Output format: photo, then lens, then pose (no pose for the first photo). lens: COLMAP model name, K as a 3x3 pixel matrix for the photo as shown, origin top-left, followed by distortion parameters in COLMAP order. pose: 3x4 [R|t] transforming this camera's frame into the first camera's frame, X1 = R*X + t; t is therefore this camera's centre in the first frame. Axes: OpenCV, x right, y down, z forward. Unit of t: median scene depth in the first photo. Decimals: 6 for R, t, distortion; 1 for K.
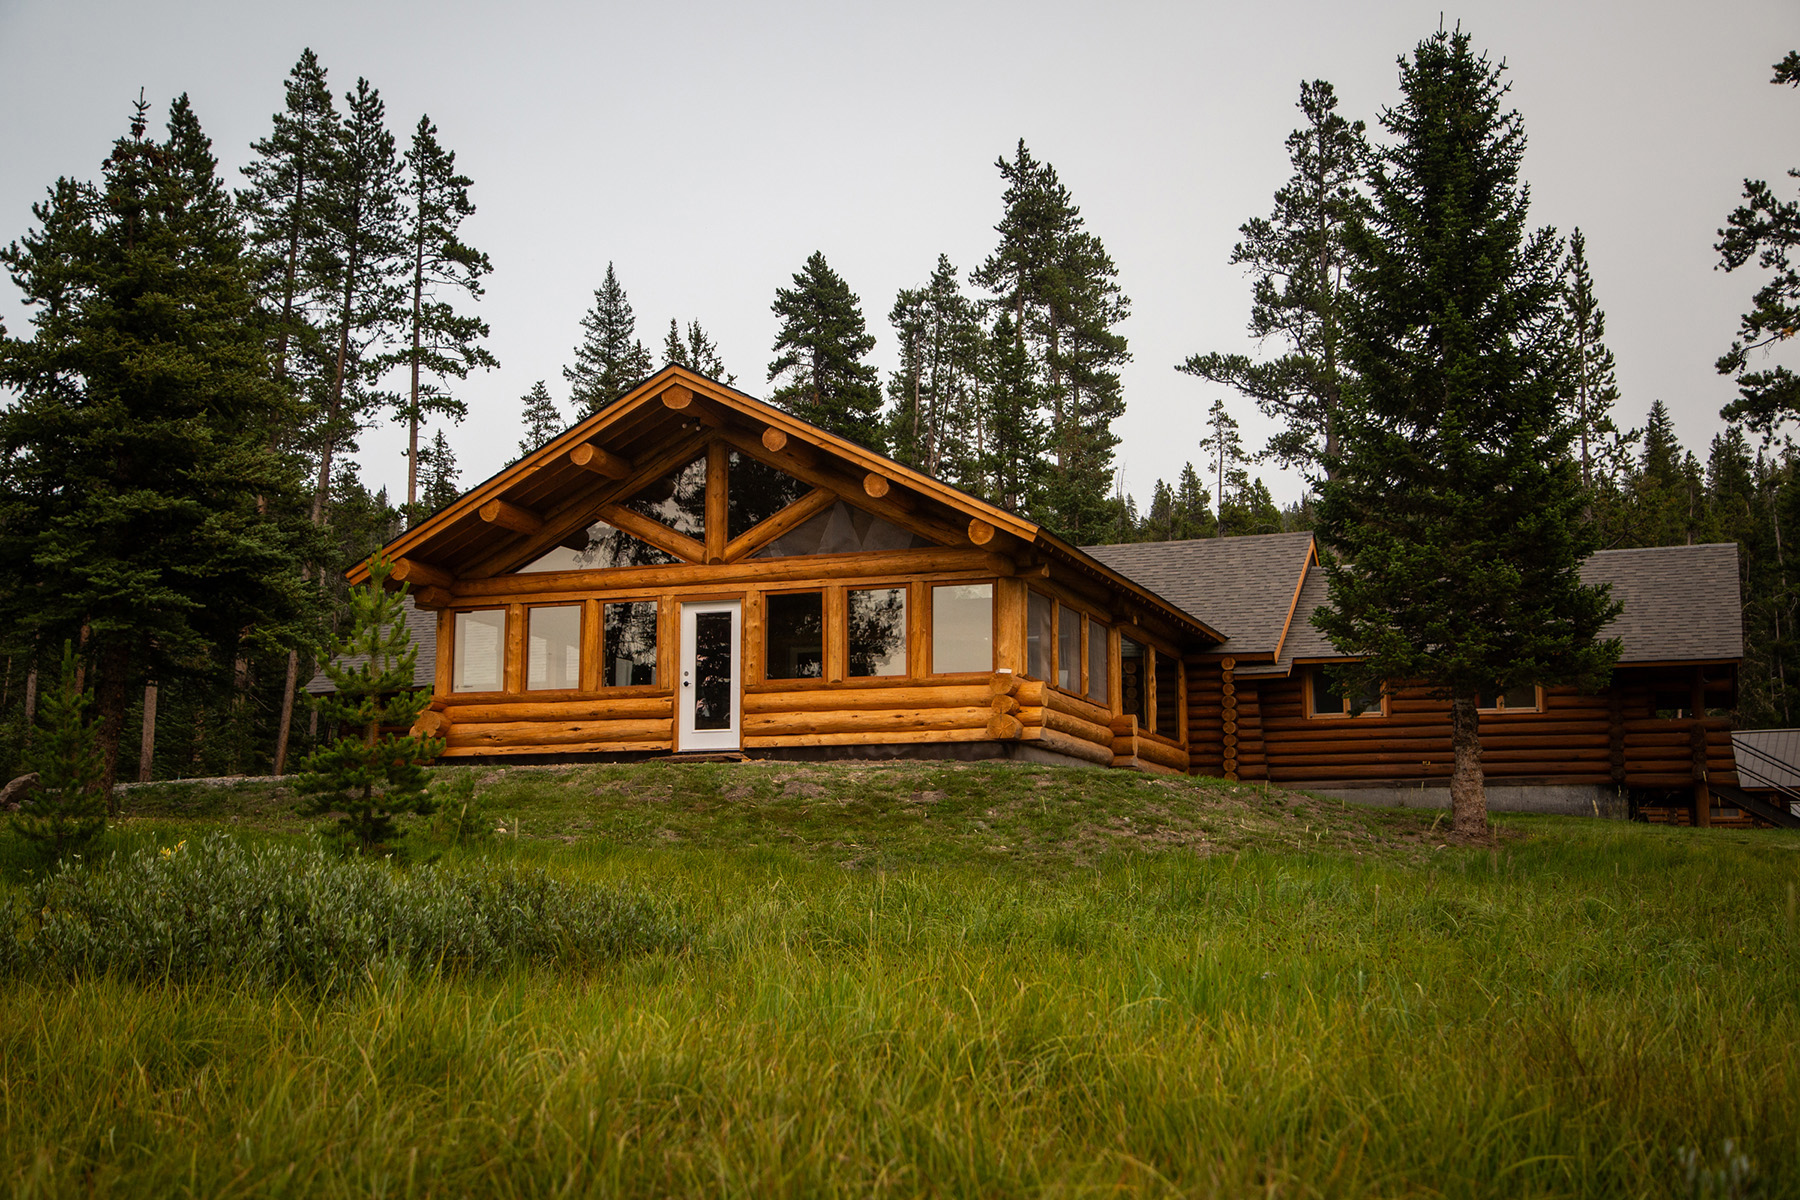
lens RADIAL K [[2196.4, 0, 900.0], [0, 2196.4, 600.0], [0, 0, 1]] dist [0.088764, 0.007618]
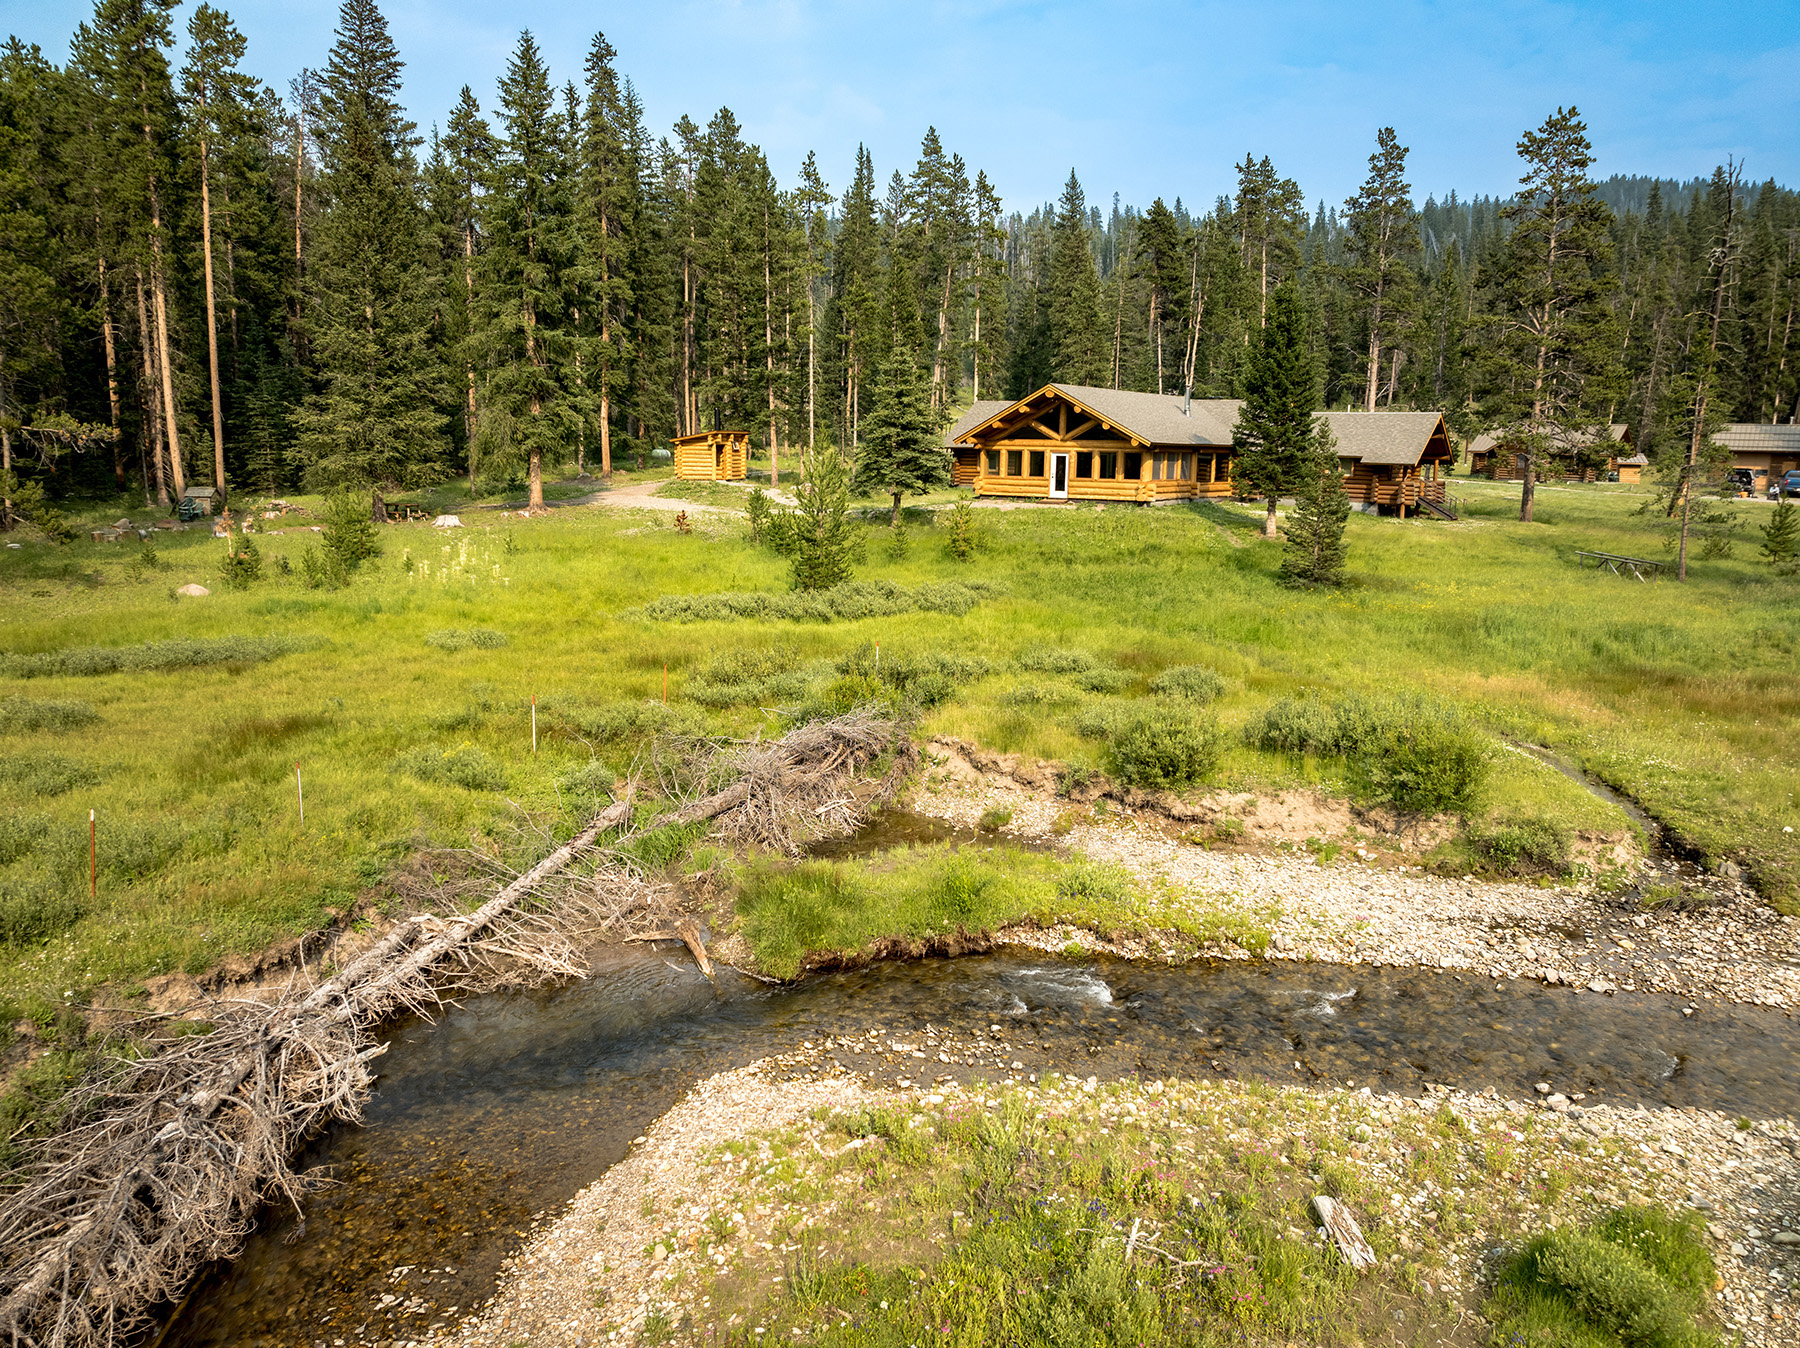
lens RADIAL K [[1182.5, 0, 900.0], [0, 1182.5, 674.0], [0, 0, 1]] dist [-0.037439, 0.002379]
pose [[0.959025, 0.062833, -0.276266, 0.085057], [0.029752, 0.947372, 0.318750, -0.111967], [0.281754, -0.313909, 0.906684, -0.342599]]
